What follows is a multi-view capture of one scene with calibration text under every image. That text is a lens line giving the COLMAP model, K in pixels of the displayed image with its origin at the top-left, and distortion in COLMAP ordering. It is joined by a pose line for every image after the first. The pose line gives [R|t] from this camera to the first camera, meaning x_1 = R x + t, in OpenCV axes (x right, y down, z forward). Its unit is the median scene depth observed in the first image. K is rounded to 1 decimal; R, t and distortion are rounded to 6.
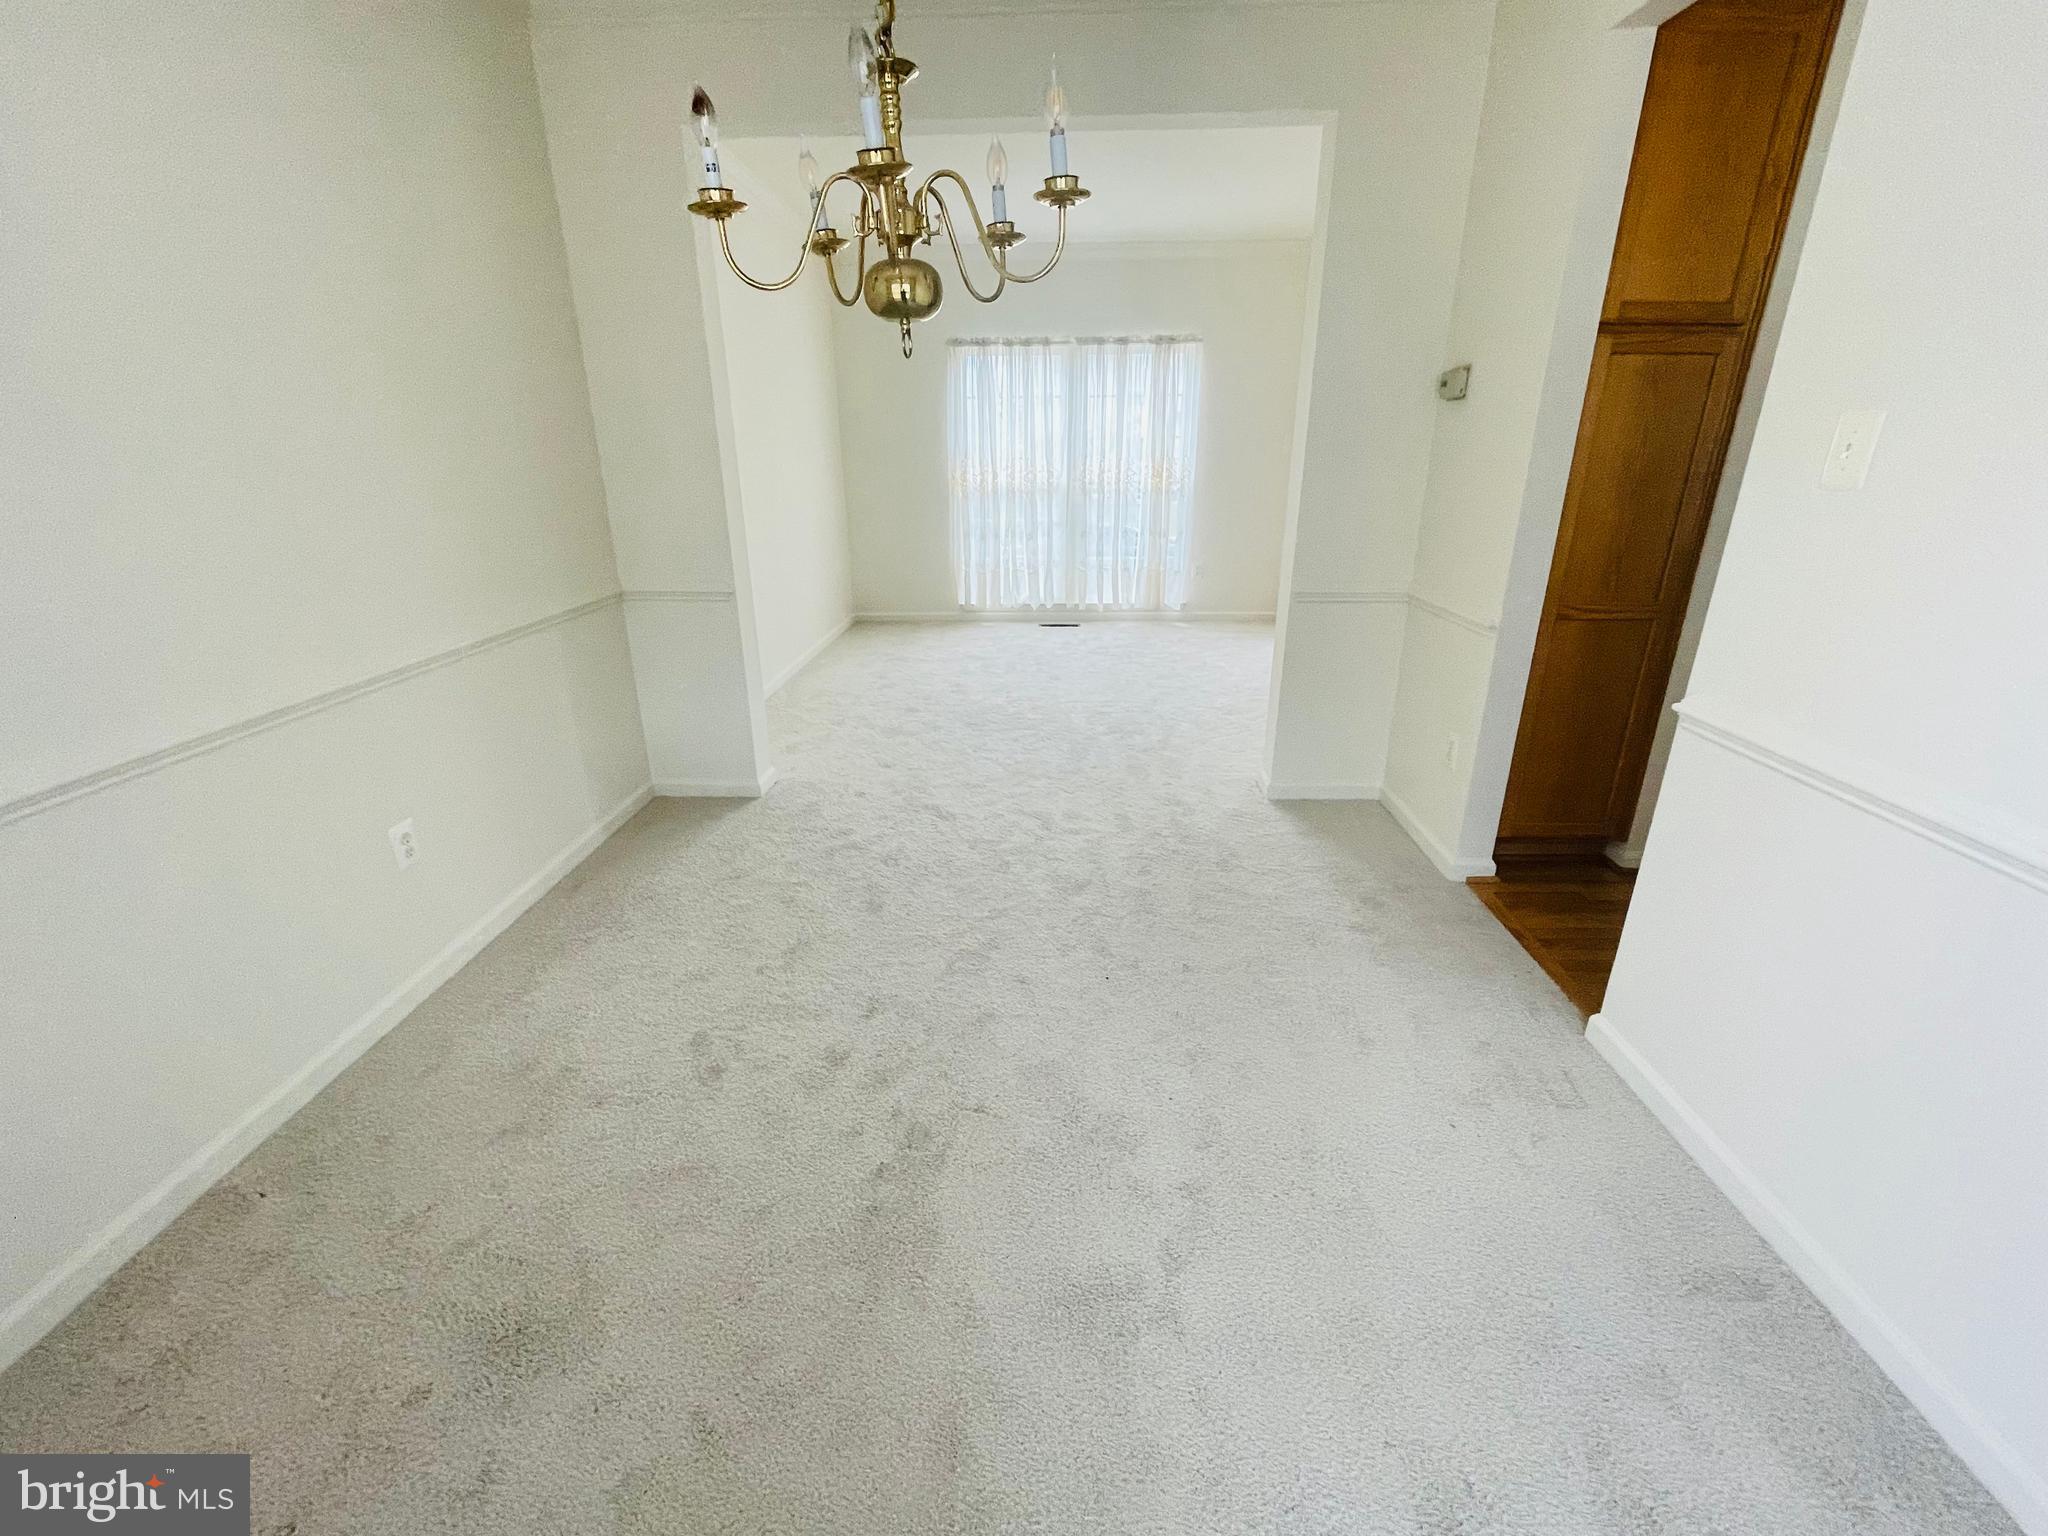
lens RADIAL K [[876.3, 0, 1024.0], [0, 876.3, 768.0], [0, 0, 1]] dist [-0.000656, -0.000113]
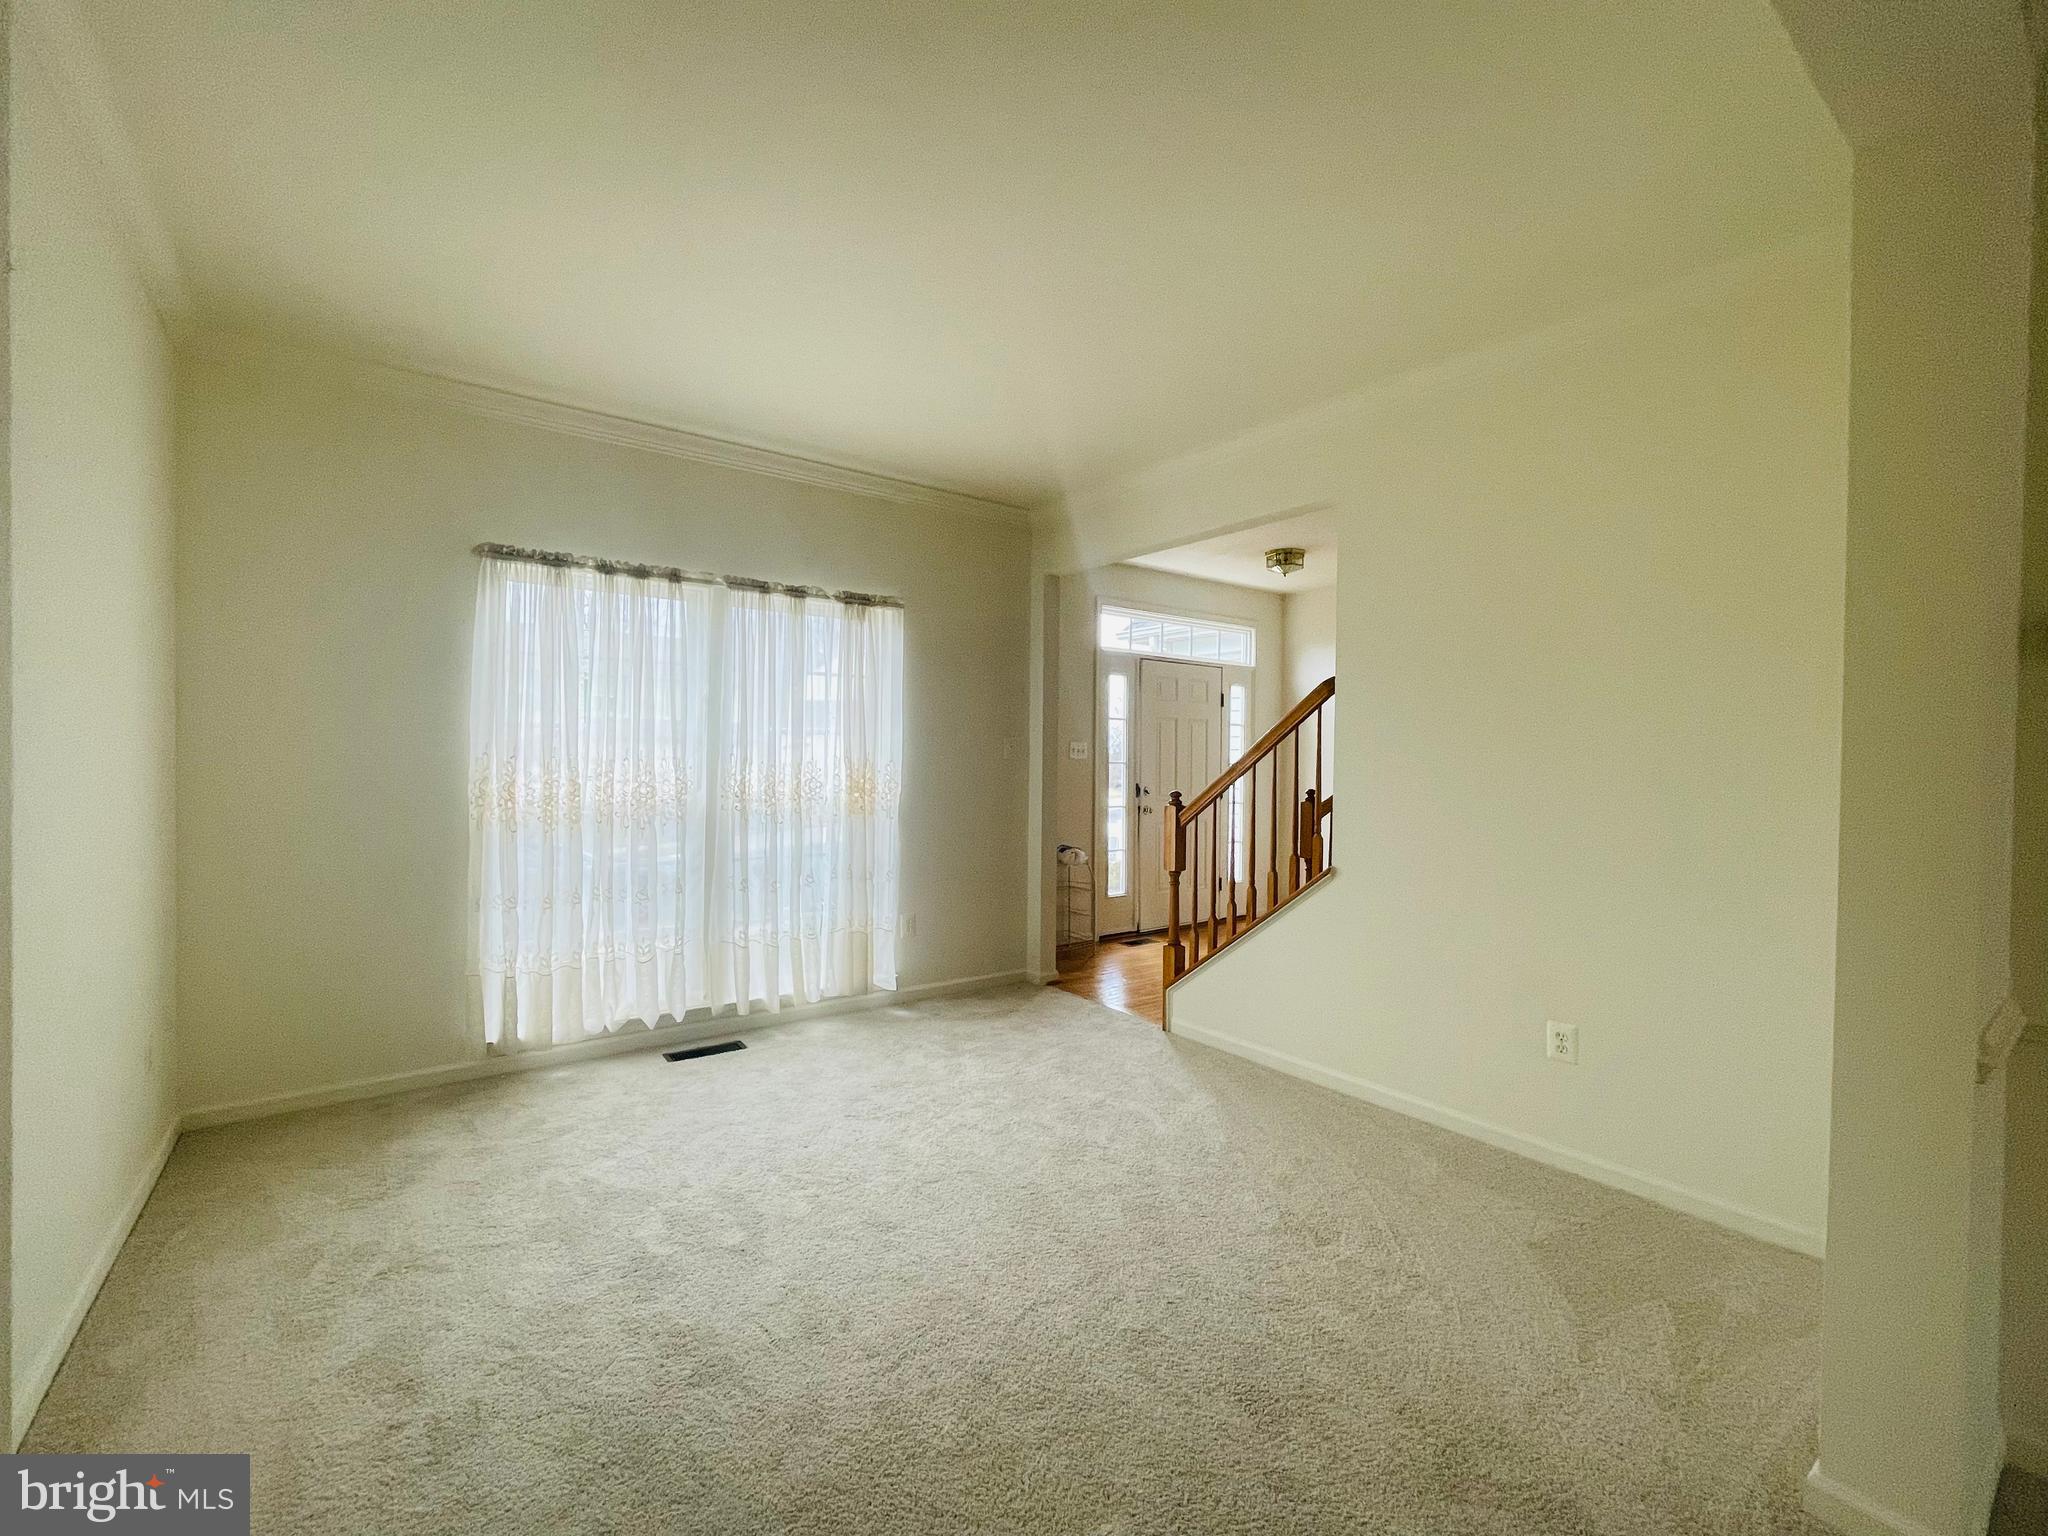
lens RADIAL K [[876.3, 0, 1024.0], [0, 876.3, 768.0], [0, 0, 1]] dist [-0.000656, -0.000113]
pose [[0.785278, 0.010158, 0.619060, -0.148253], [0.197240, 0.943668, -0.265684, -0.150451], [-0.586885, 0.330739, 0.739038, 0.440845]]
